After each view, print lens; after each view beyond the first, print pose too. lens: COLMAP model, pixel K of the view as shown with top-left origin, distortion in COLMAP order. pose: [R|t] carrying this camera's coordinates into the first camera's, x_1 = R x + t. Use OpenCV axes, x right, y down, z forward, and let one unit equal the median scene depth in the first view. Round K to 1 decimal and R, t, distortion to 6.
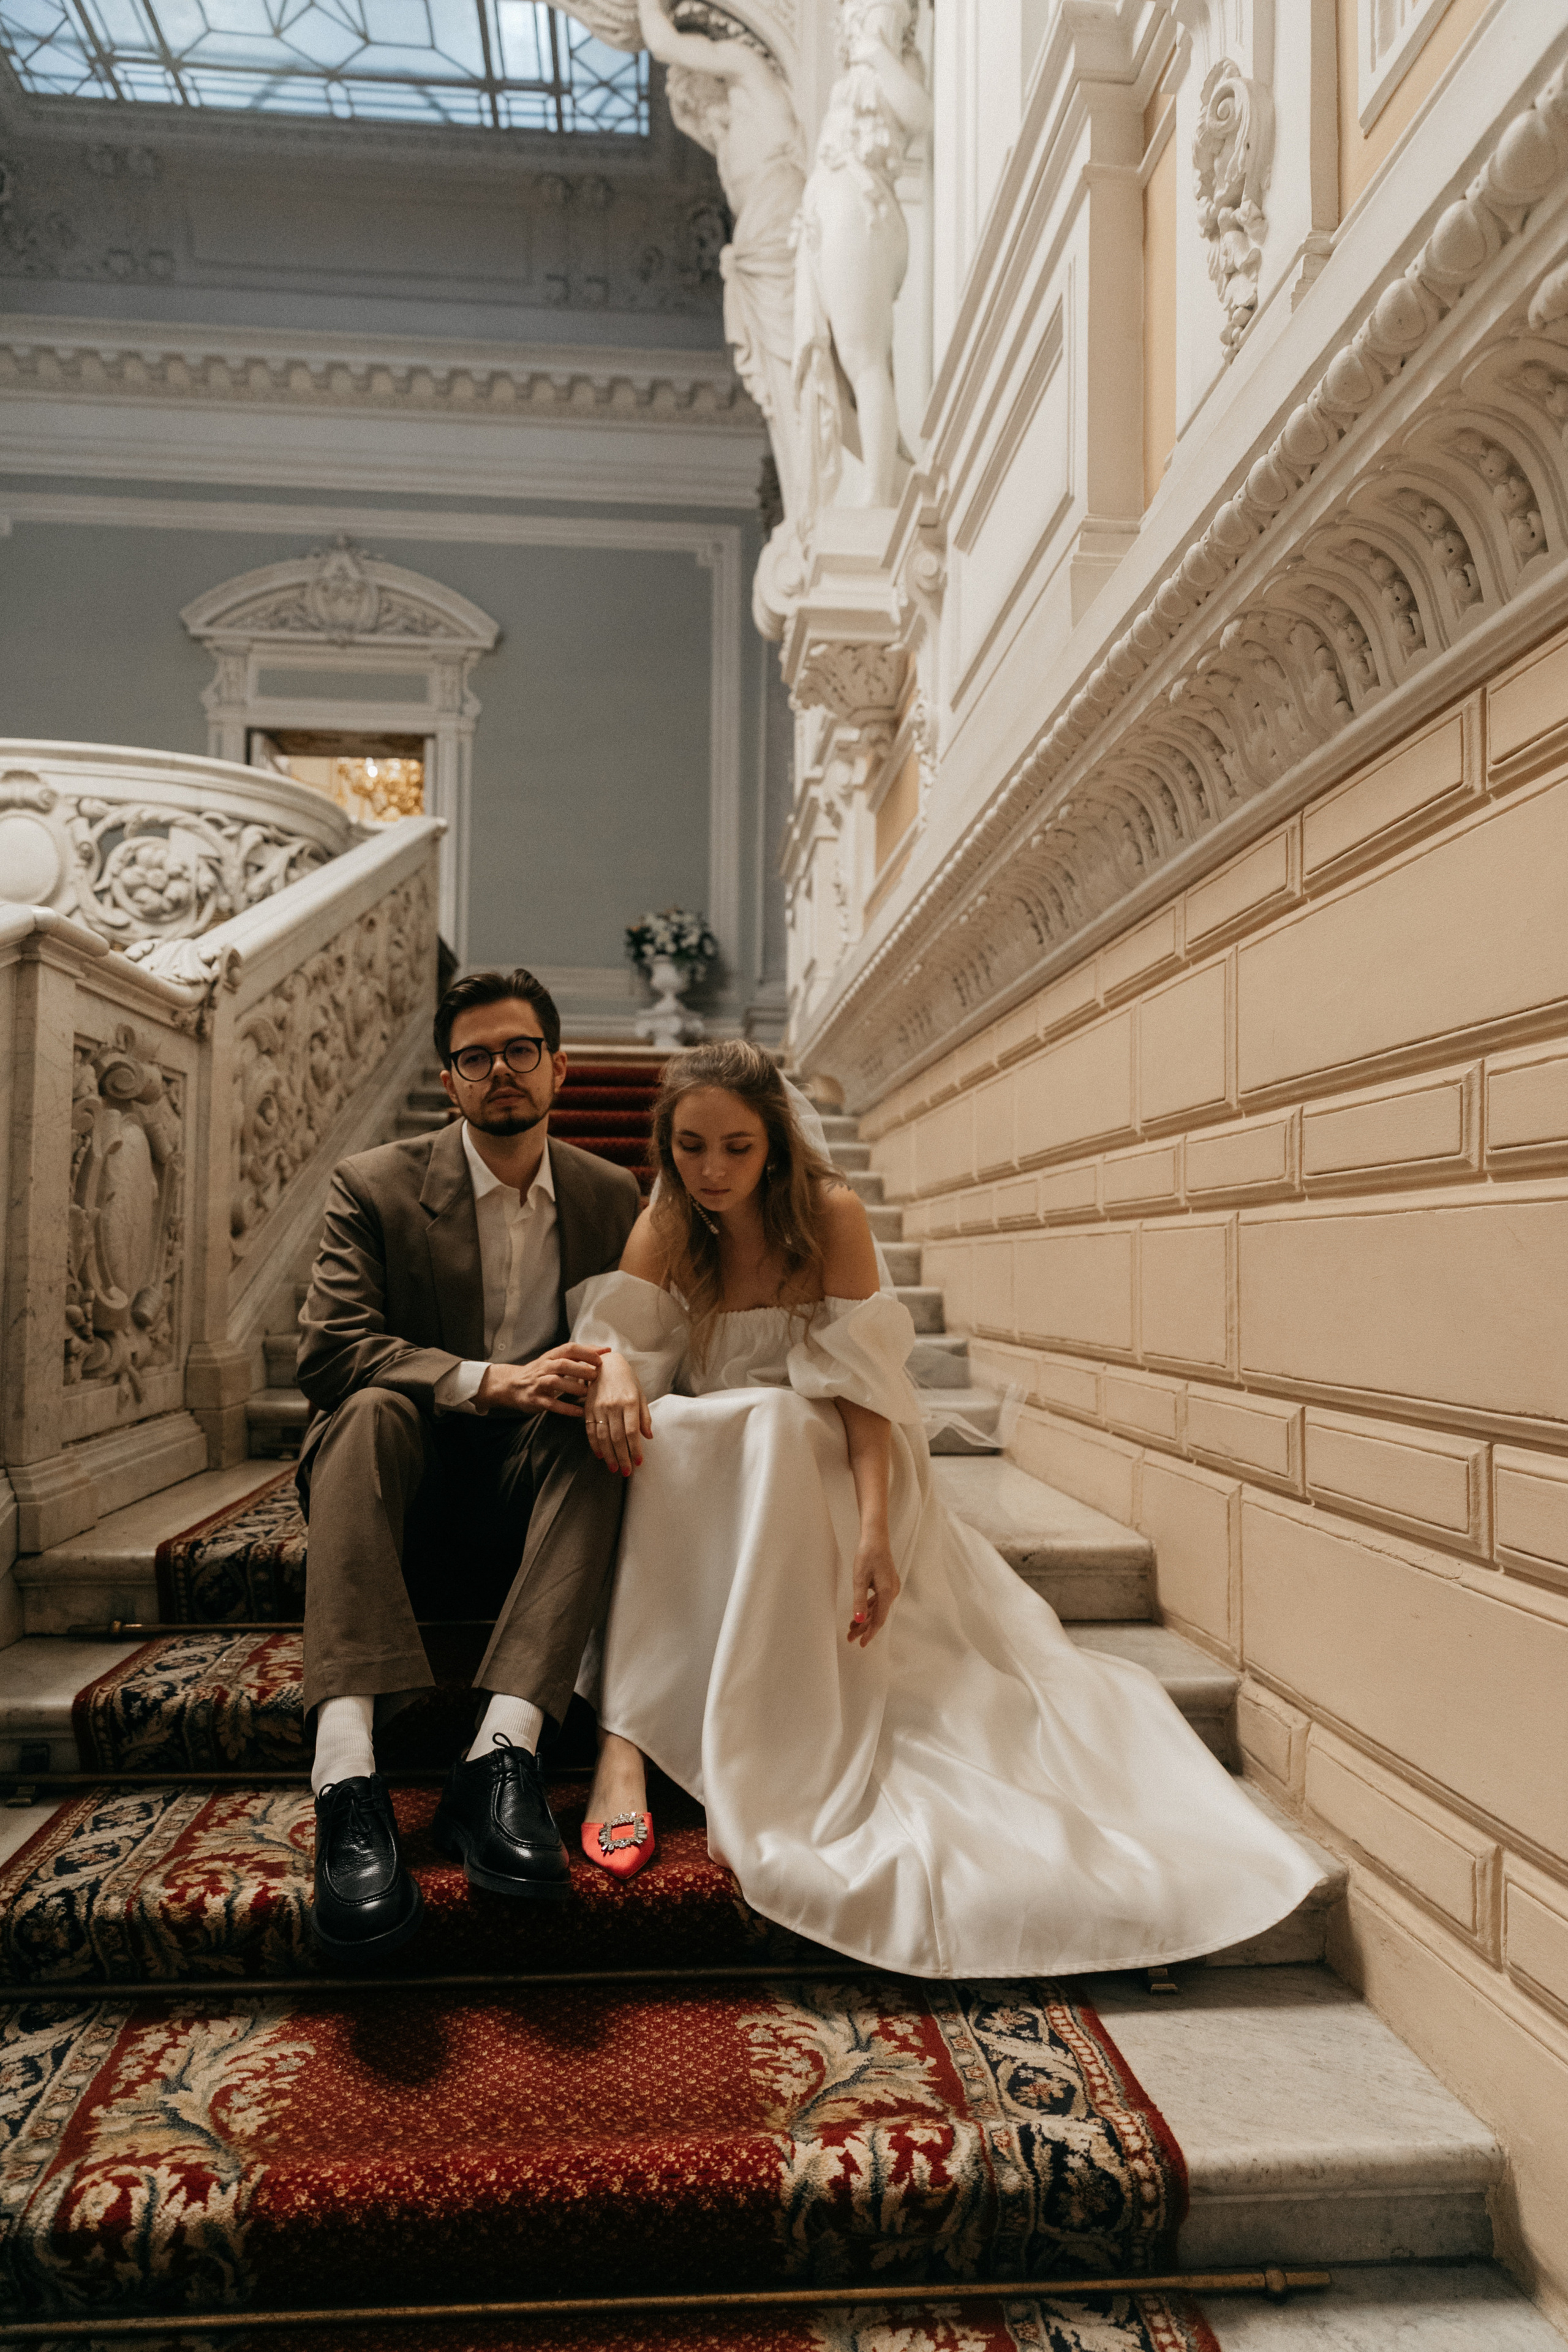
lens RADIAL K [[1648.8, 0, 784.0], [0, 1648.8, 1176.0], [0, 0, 1]] dist [0.005720, -0.001039]
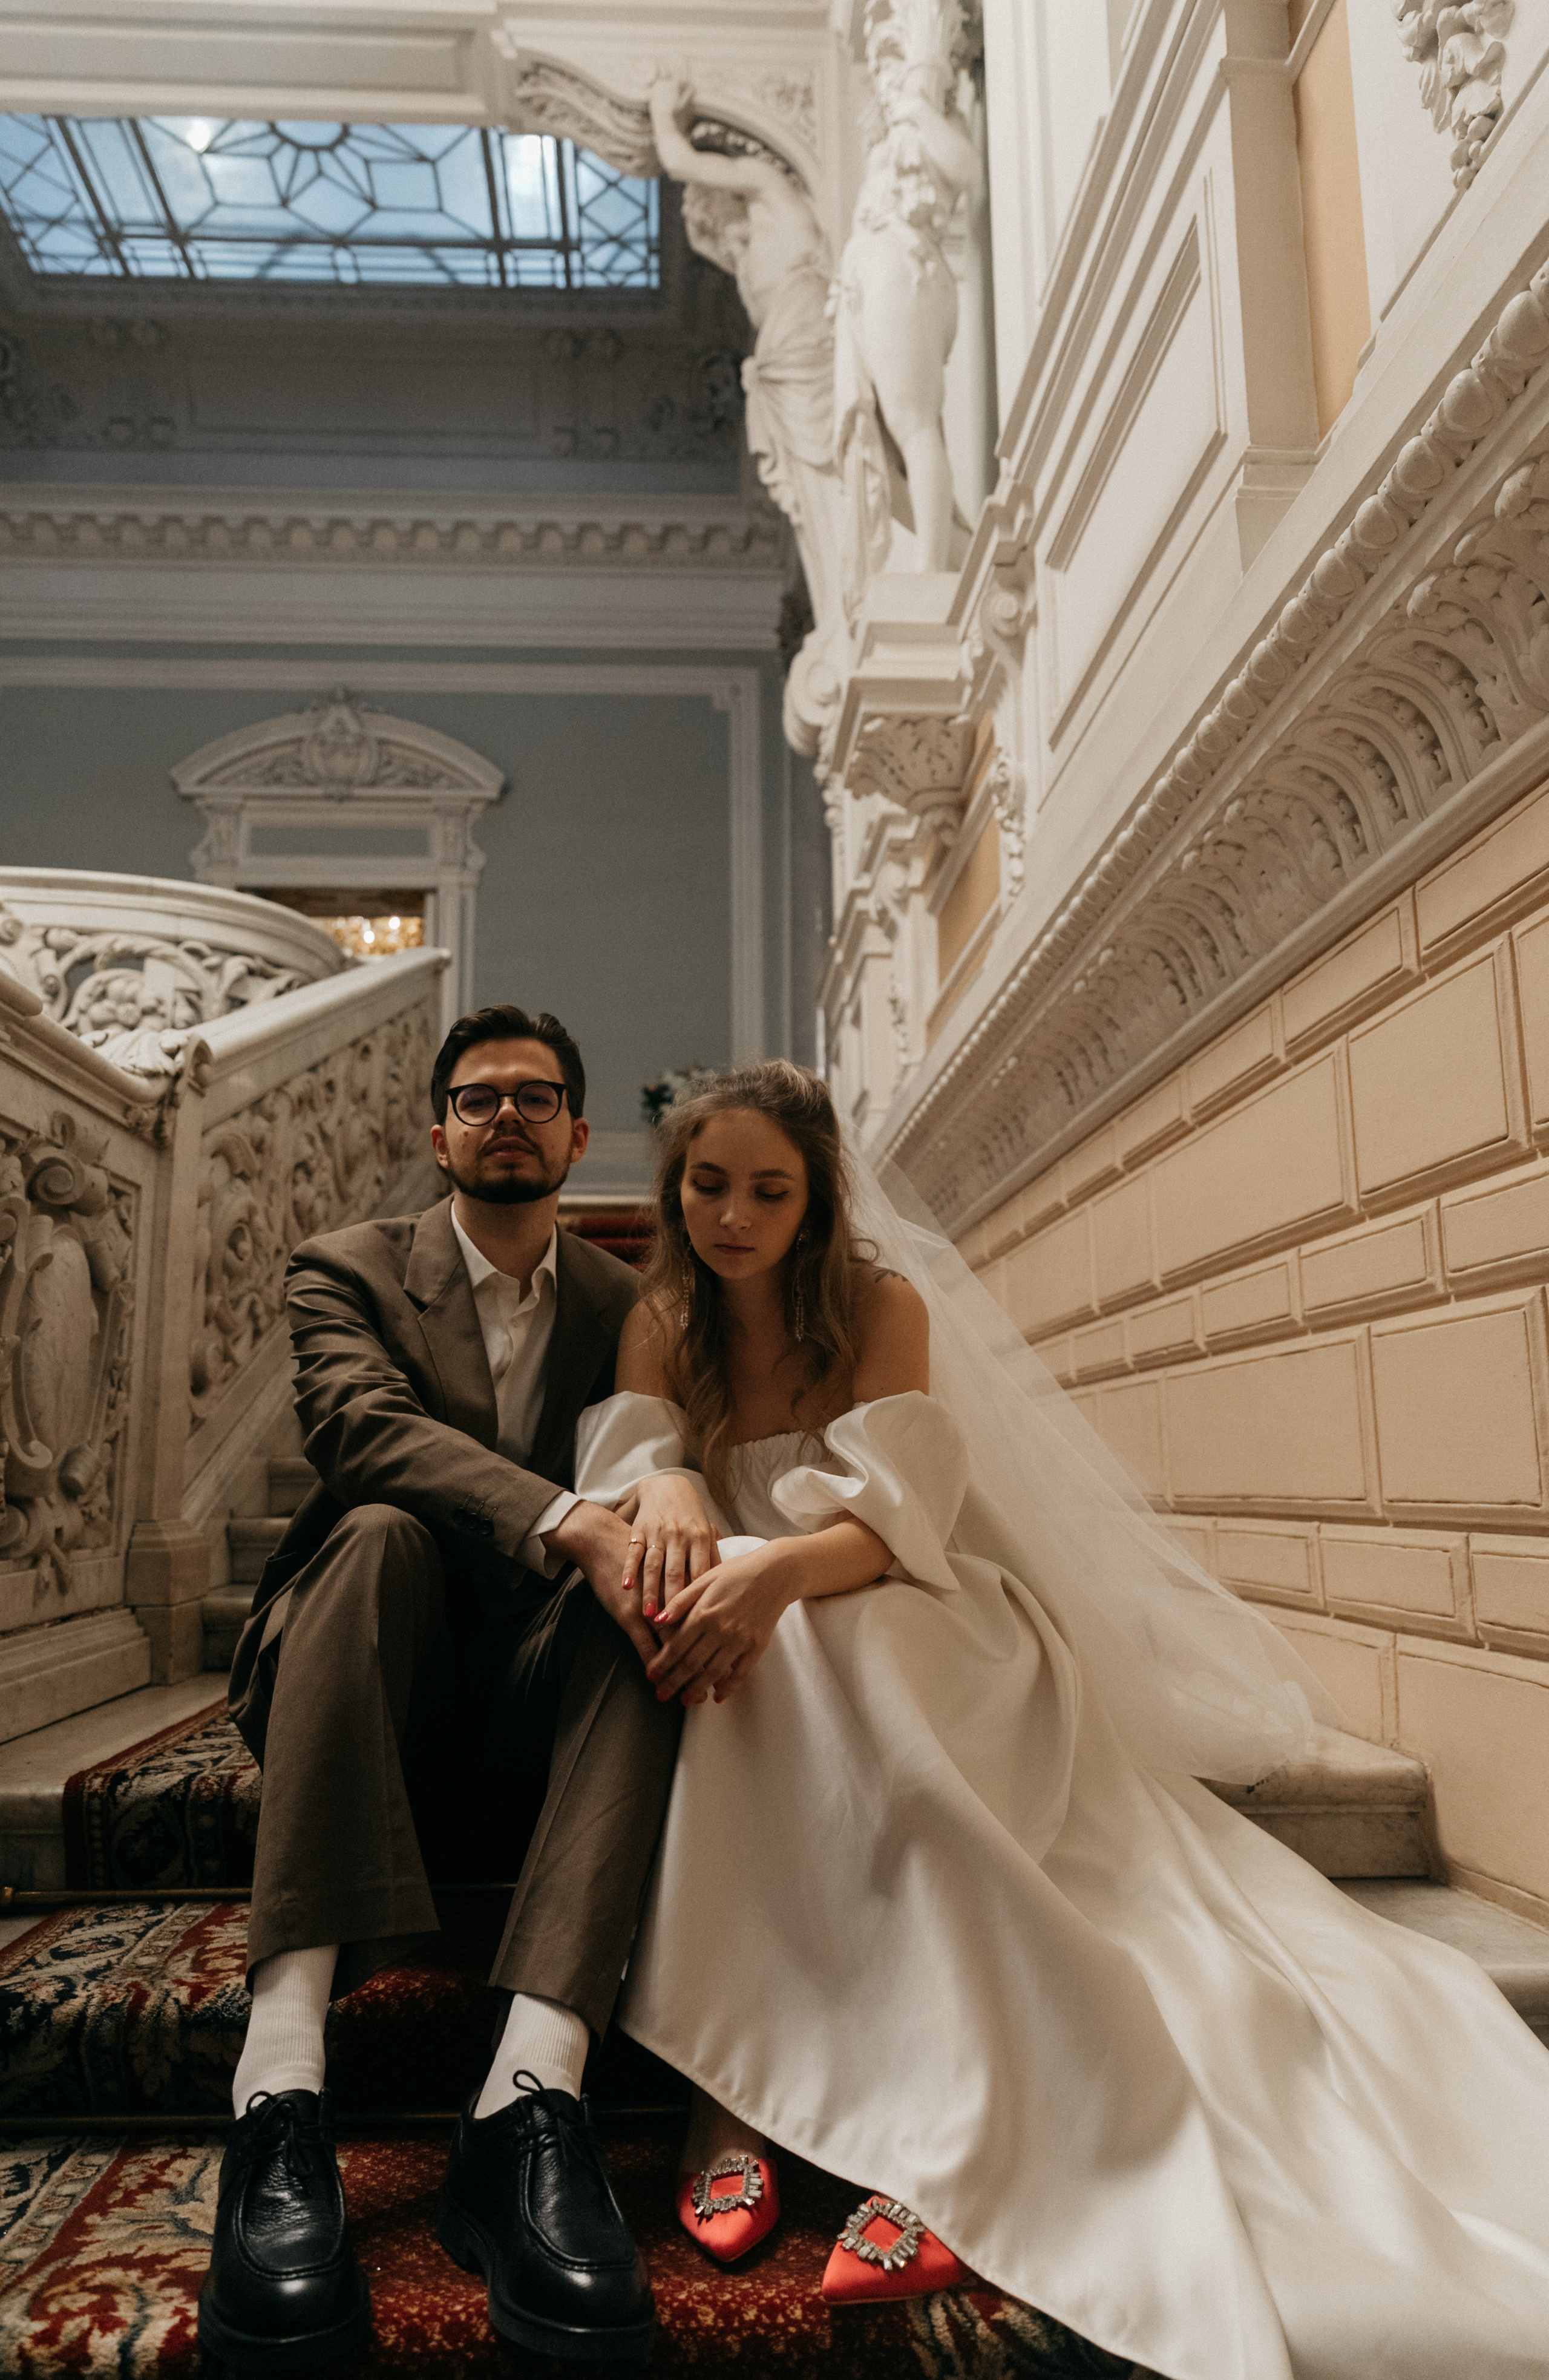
lens RADIAL K [[1777.6, 0, 741.7], [0, 1777.6, 1120.8], [0, 0, 1]] dist [0.008775, -0.010707]
pose [[0.999209, -0.020653, -0.033975, -0.024097], [0.015642, 0.989791, -0.141663, 0.026718], [0.036554, 0.141019, 0.989332, 0.096870]]
